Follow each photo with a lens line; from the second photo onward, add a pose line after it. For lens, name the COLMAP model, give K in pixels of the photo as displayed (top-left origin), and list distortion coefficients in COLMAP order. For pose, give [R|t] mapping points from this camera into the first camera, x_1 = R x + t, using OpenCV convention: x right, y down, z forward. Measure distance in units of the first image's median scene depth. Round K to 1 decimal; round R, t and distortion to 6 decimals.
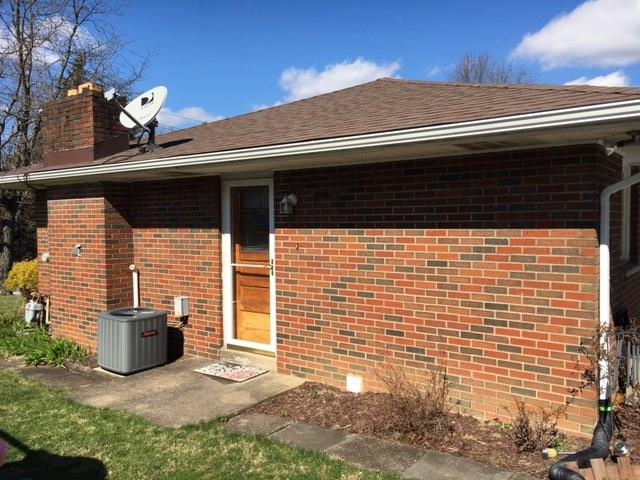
lens RADIAL K [[546.7, 0, 320.0], [0, 546.7, 239.4], [0, 0, 1]] dist [0.074965, -0.088973]
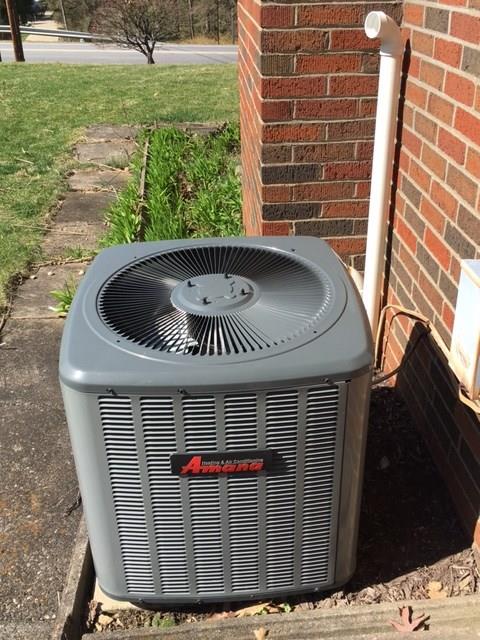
lens RADIAL K [[667.0, 0, 241.3], [0, 667.0, 320.4], [0, 0, 1]] dist [0.007194, 0.000000]
pose [[0.647180, 0.361347, -0.671257, -0.160115], [-0.014152, 0.886069, 0.463338, 0.032104], [0.762206, -0.290364, 0.578560, 0.778944]]
